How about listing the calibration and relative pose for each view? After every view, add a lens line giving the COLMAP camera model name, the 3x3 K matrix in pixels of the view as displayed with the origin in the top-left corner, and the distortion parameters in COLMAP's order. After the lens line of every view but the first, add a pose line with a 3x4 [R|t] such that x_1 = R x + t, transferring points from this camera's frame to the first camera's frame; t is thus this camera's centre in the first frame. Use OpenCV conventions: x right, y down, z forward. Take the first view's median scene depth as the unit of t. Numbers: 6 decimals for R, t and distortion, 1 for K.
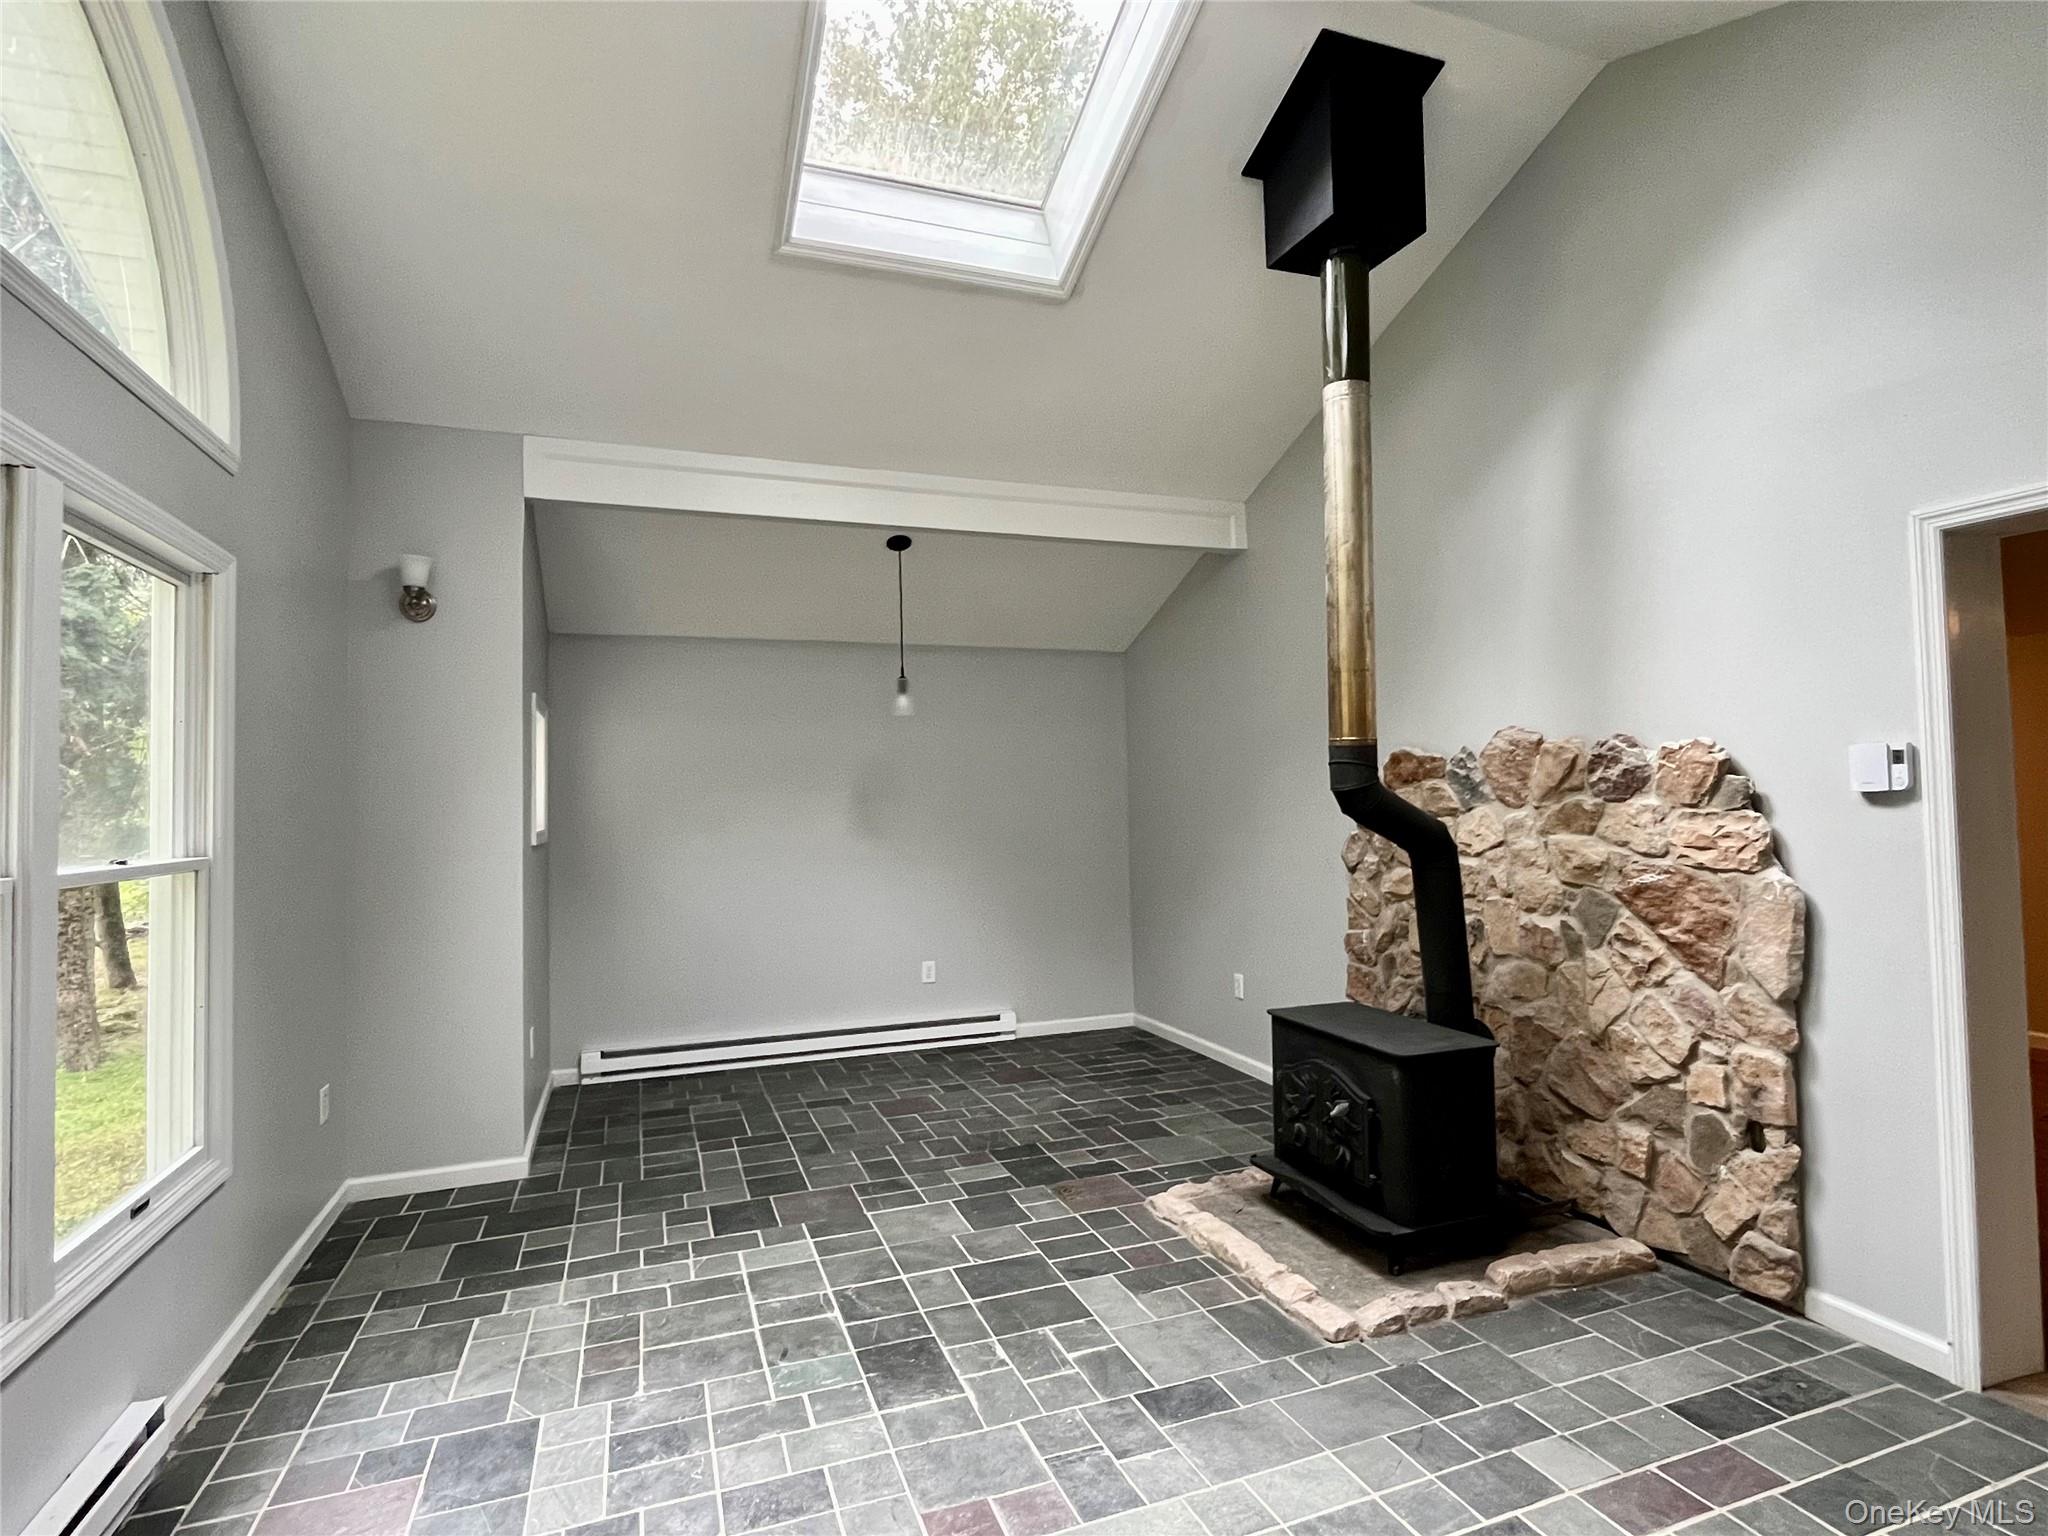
lens RADIAL K [[1044.5, 0, 1024.0], [0, 1044.5, 768.0], [0, 0, 1]] dist [-0.001757, -0.001682]
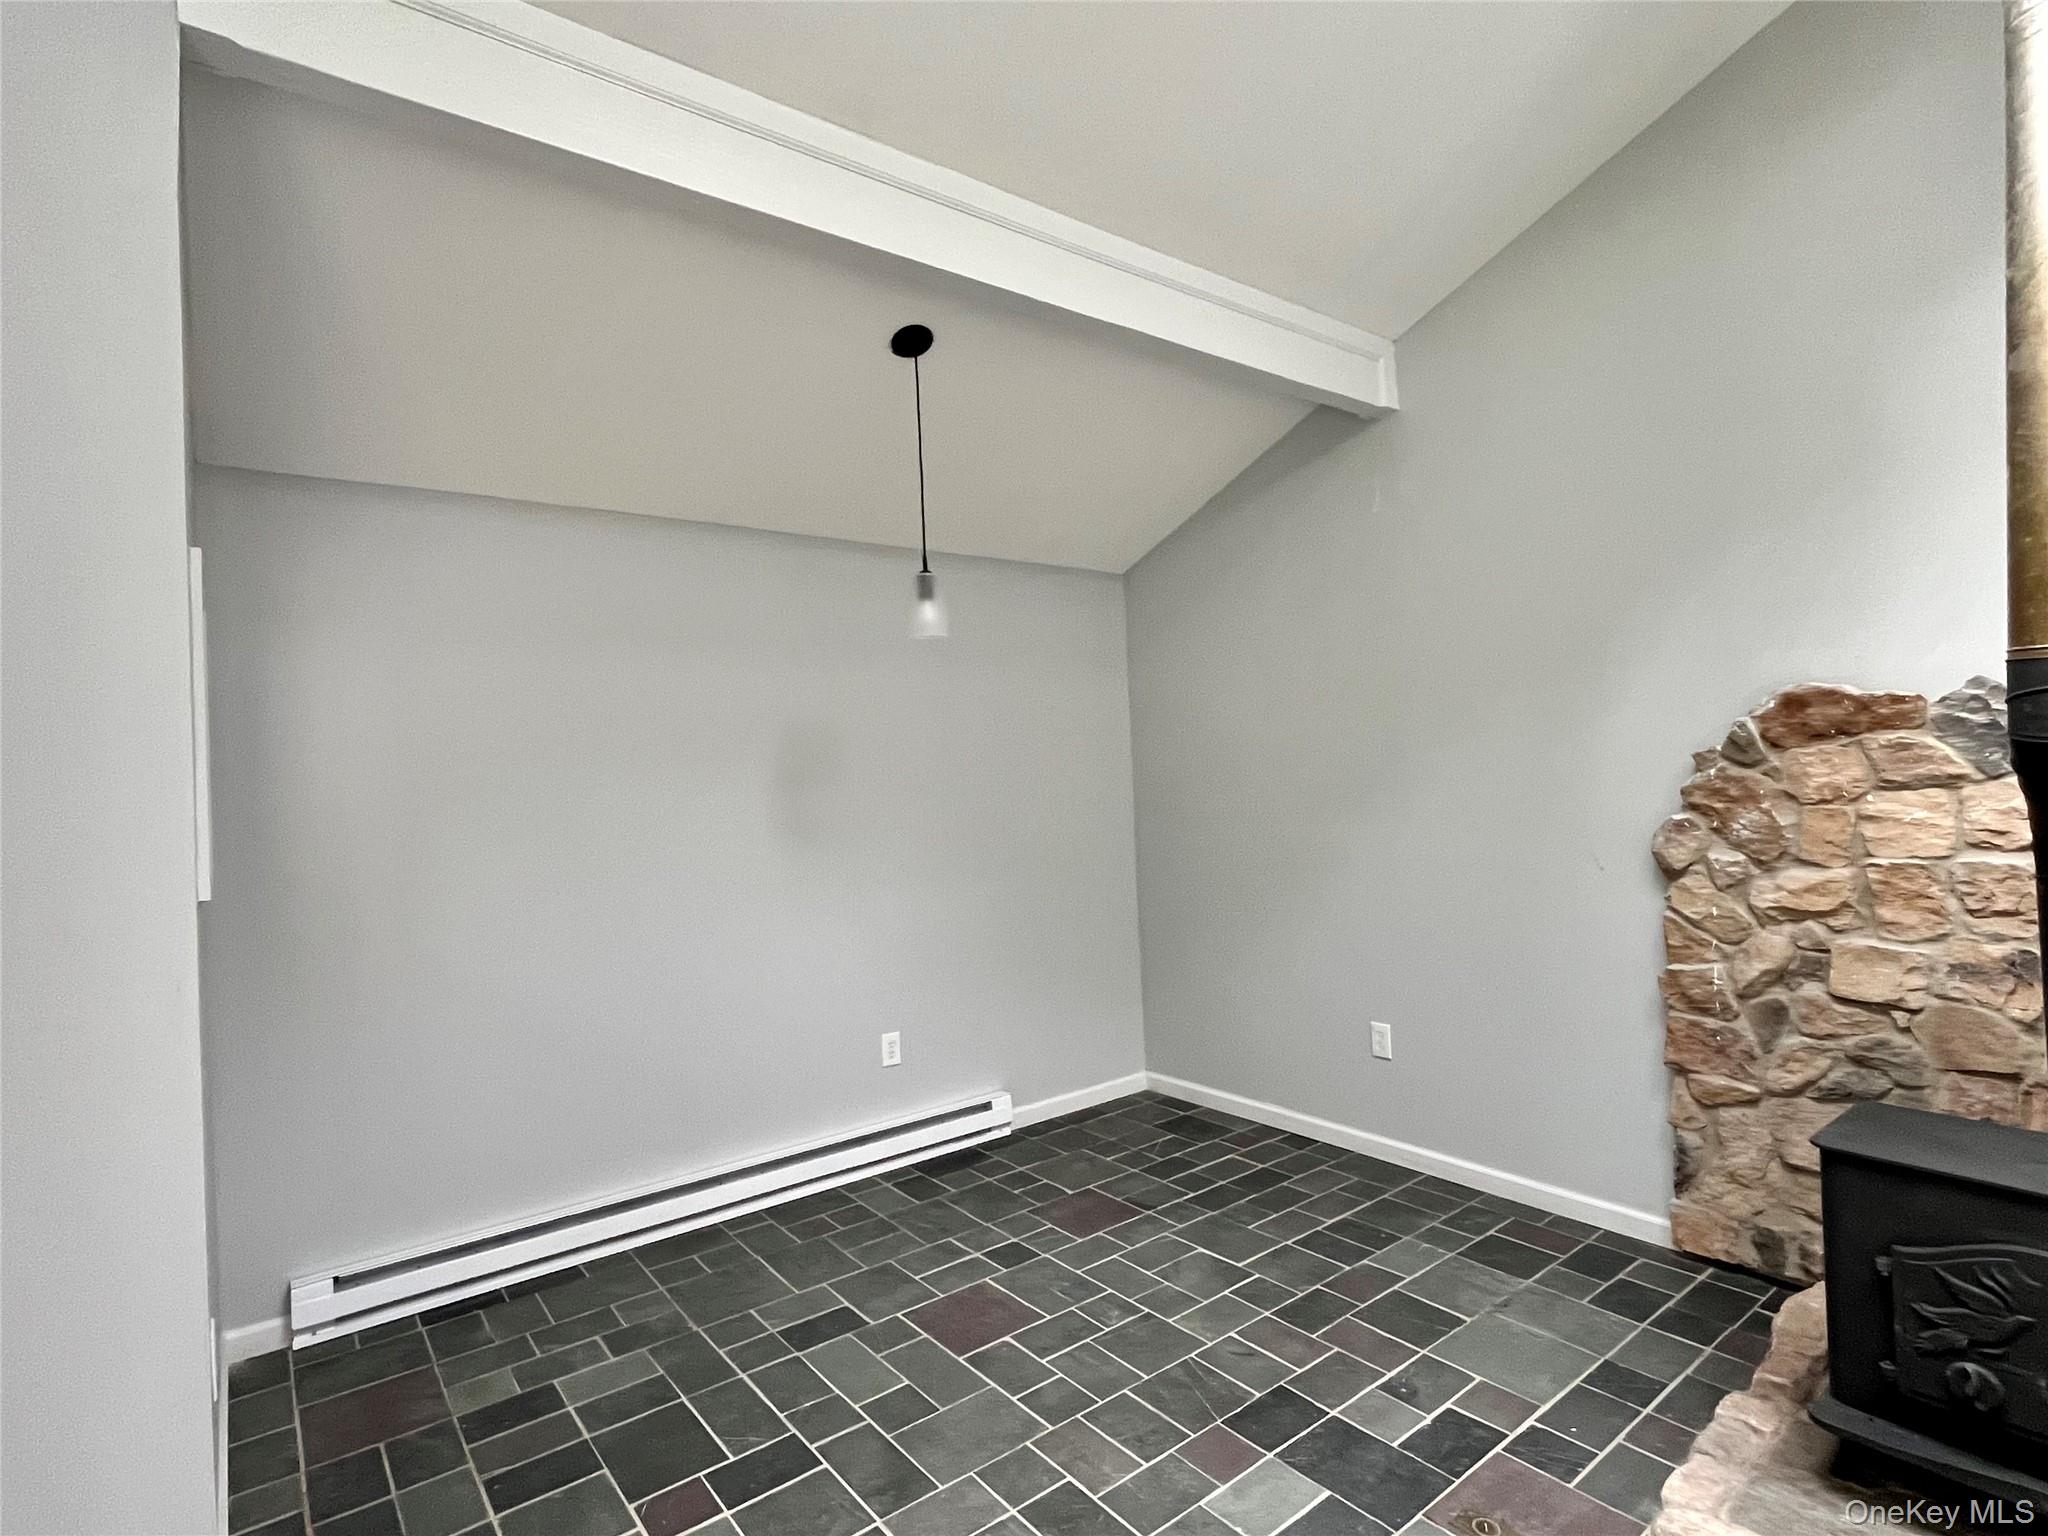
lens RADIAL K [[1044.5, 0, 1024.0], [0, 1044.5, 768.0], [0, 0, 1]] dist [-0.001757, -0.001682]
pose [[0.955118, -0.016916, 0.295741, -0.262656], [0.011887, 0.999753, 0.018794, 0.013053], [-0.295986, -0.014435, 0.955083, 0.471458]]
